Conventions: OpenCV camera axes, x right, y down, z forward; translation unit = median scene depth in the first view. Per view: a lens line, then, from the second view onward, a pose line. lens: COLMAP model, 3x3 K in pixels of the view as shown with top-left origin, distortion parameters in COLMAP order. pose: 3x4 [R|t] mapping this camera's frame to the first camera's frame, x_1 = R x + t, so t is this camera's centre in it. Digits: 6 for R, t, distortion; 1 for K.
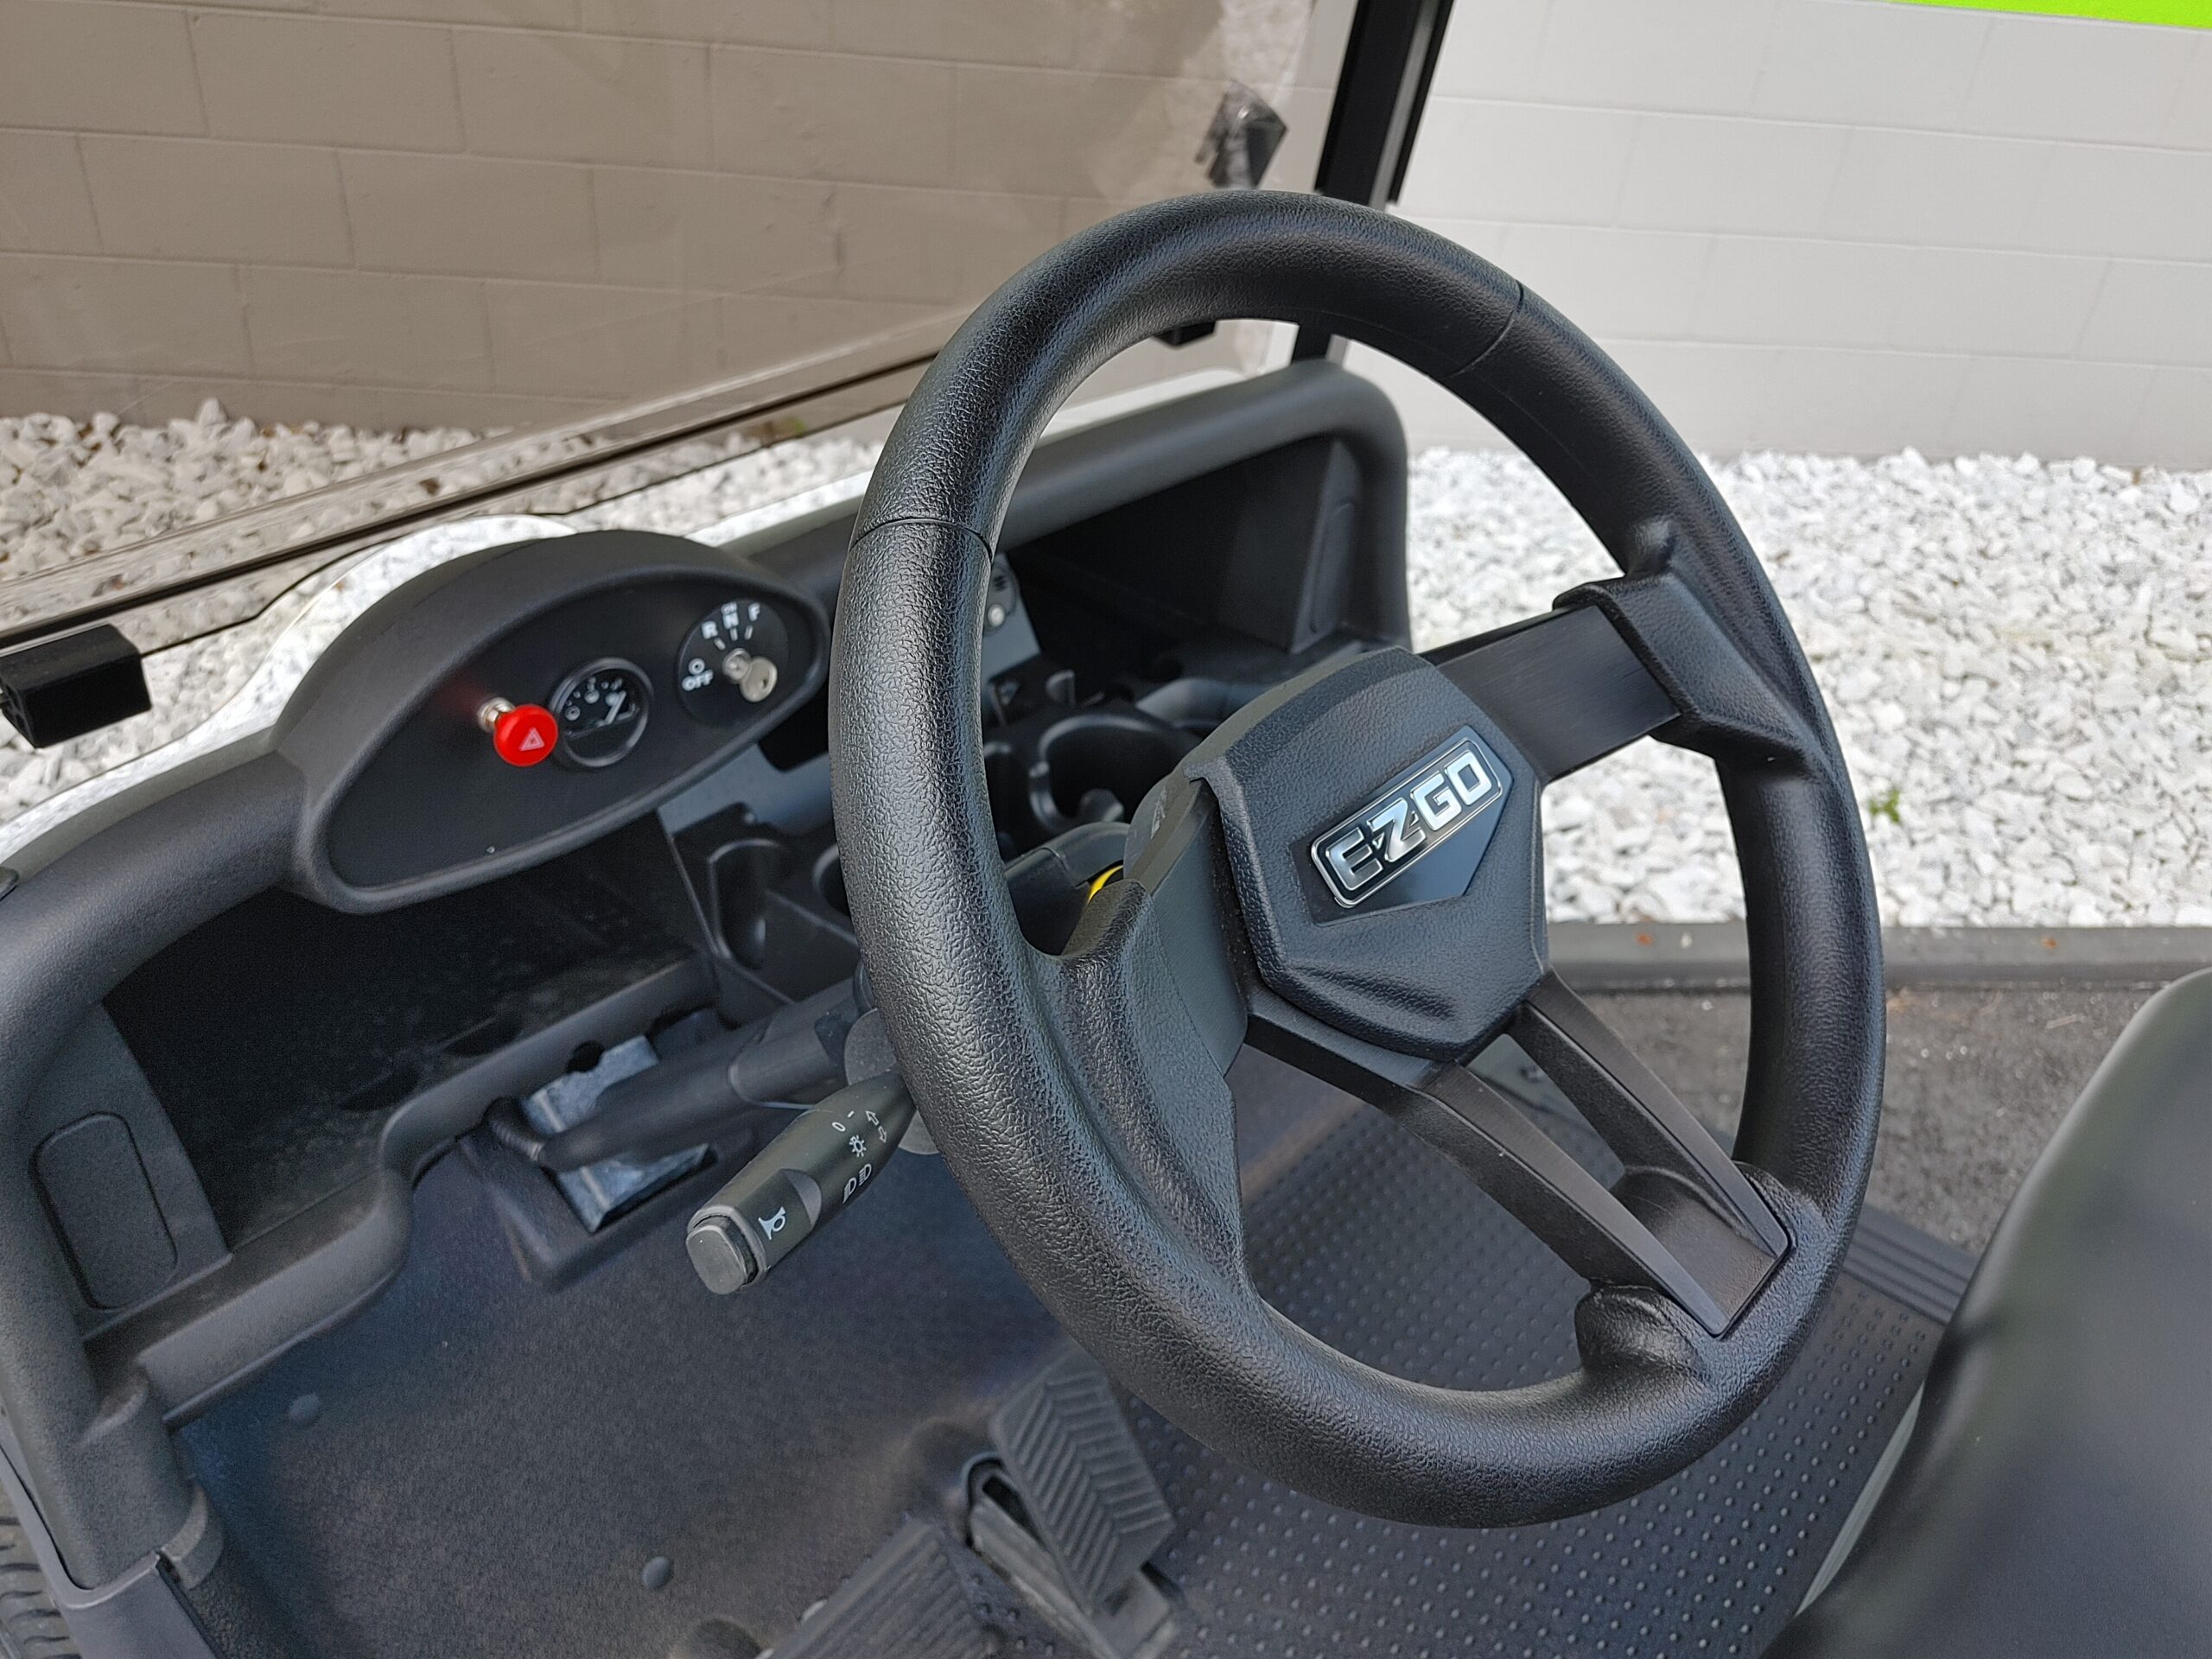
lens RADIAL K [[1725.2, 0, 1146.8], [0, 1725.2, 825.2], [0, 0, 1]] dist [0.008363, 0.000174]
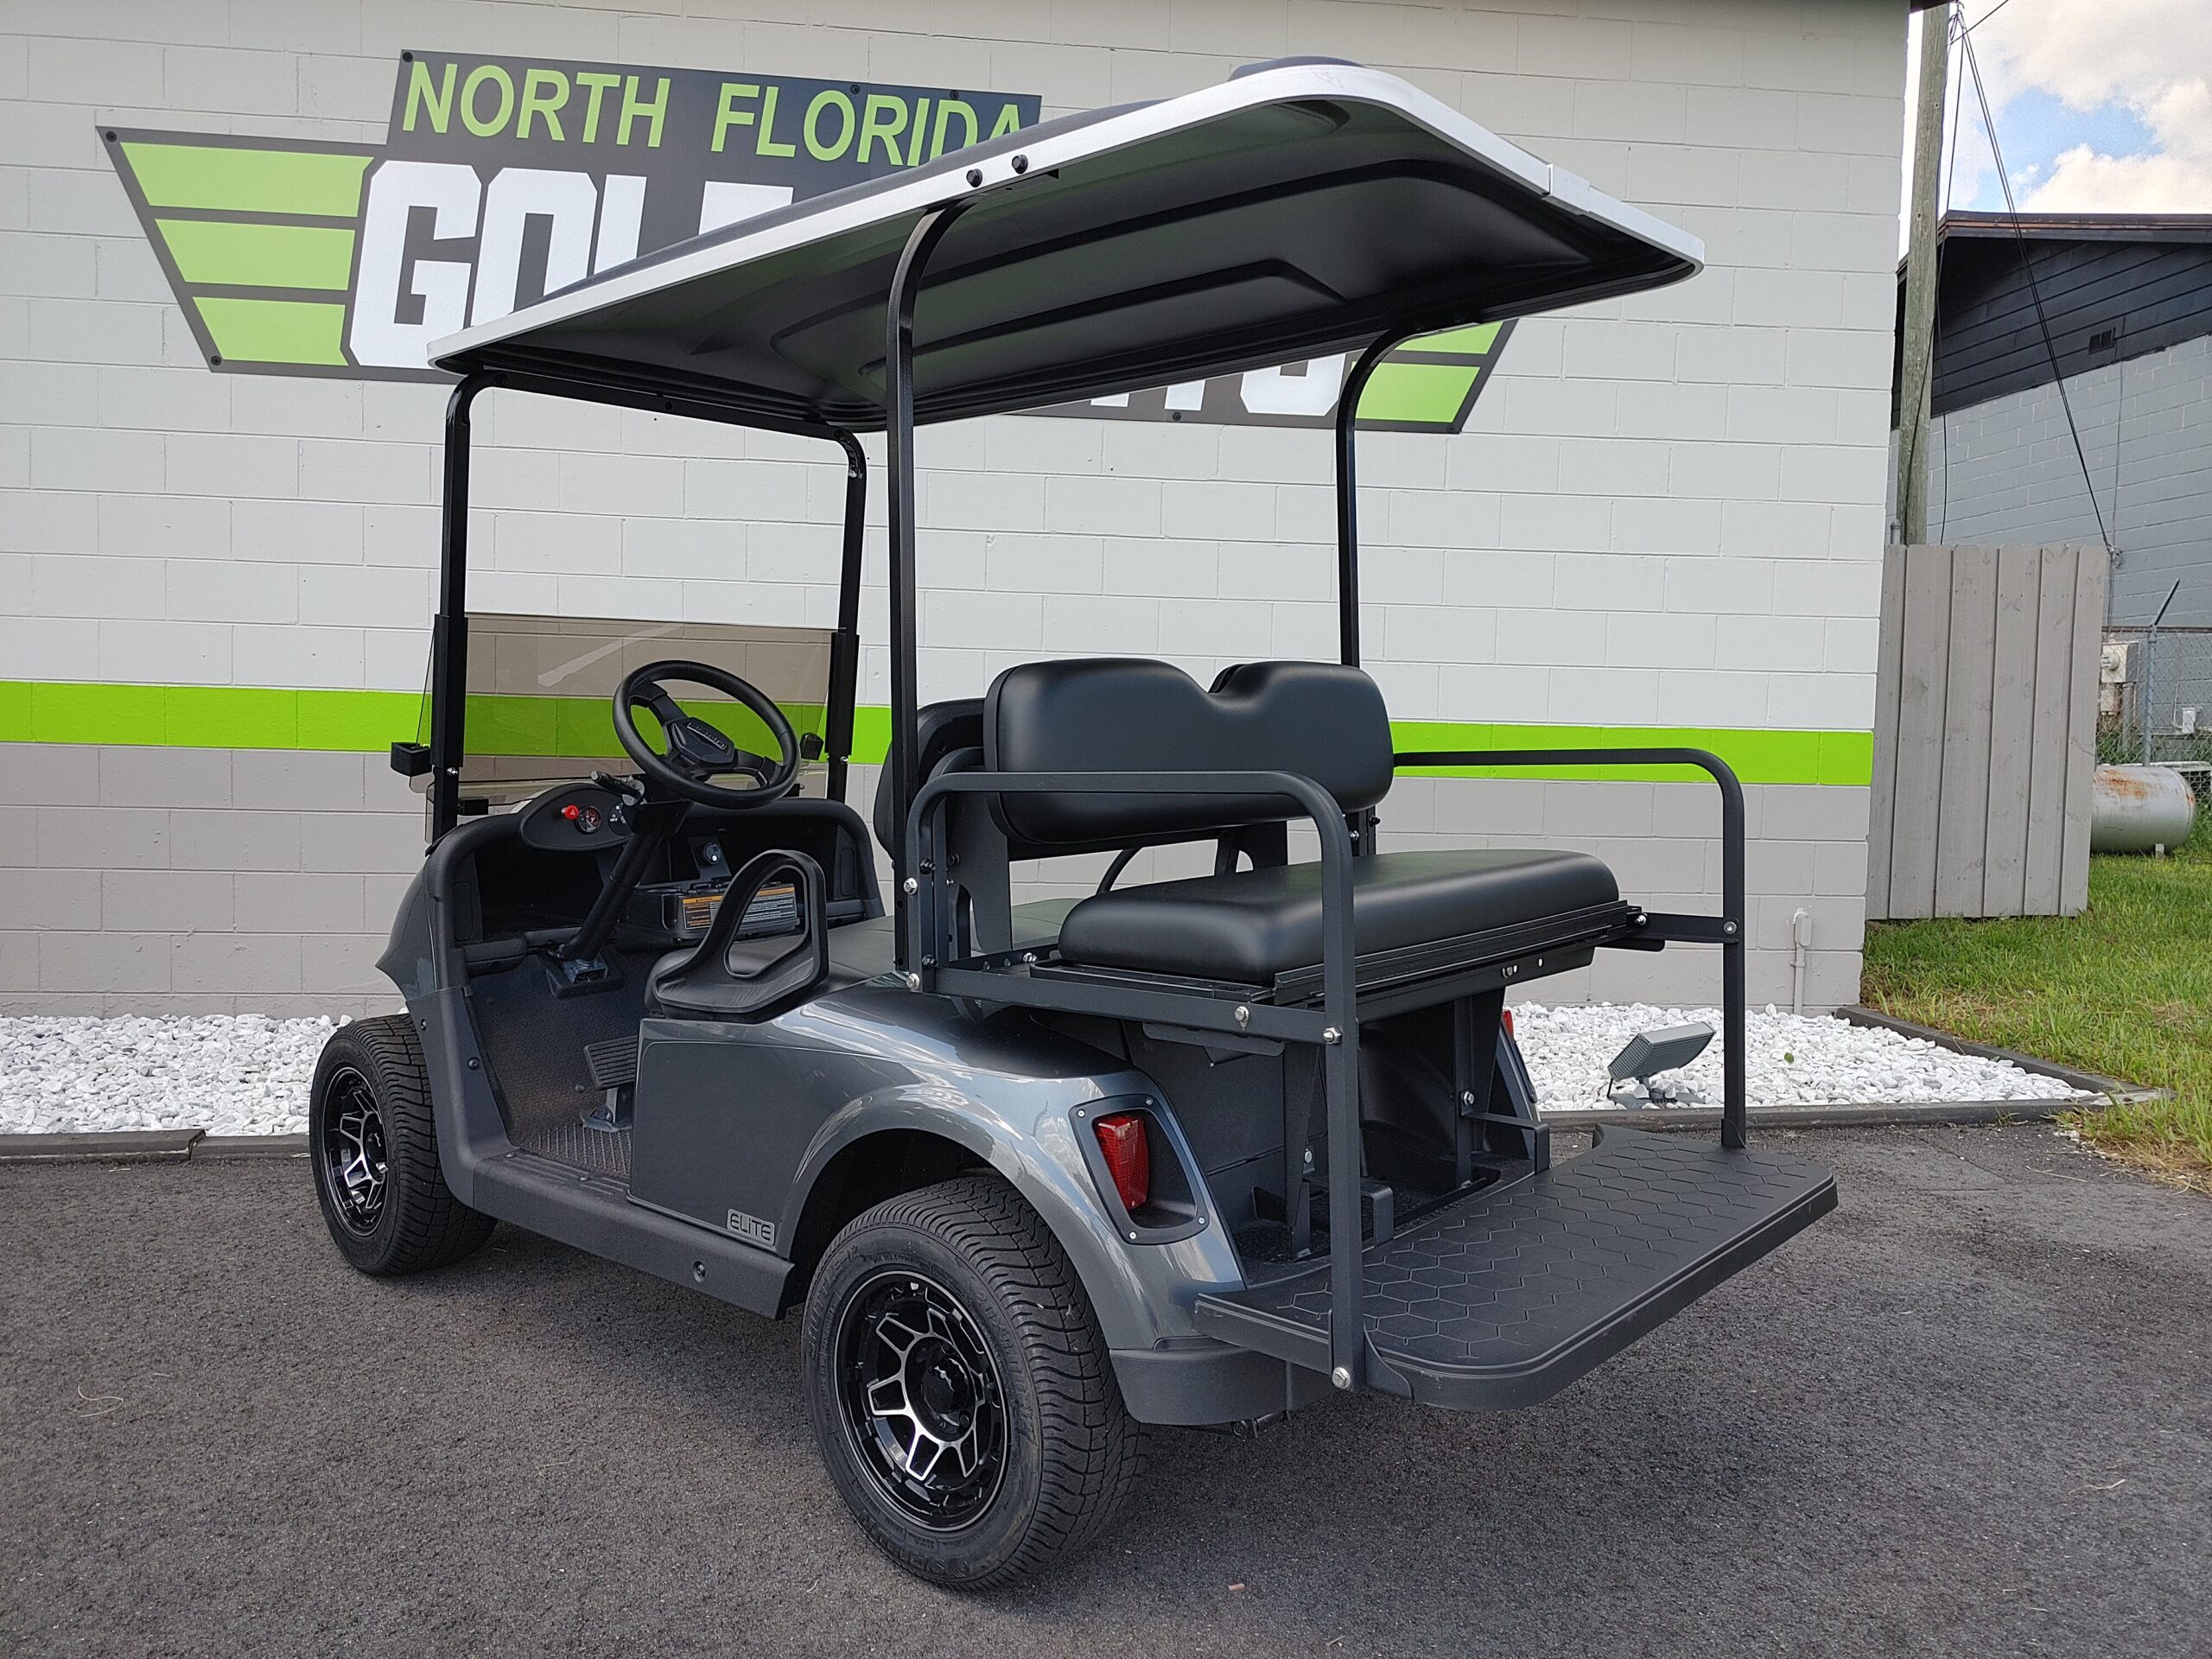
lens RADIAL K [[1667.4, 0, 1100.6], [0, 1667.4, 834.3], [0, 0, 1]] dist [0.068764, -0.076082]
pose [[0.997763, -0.065529, -0.013203, 0.928370], [0.050169, 0.864616, -0.499923, 1.971223], [0.044175, 0.498143, 0.865969, -2.337788]]
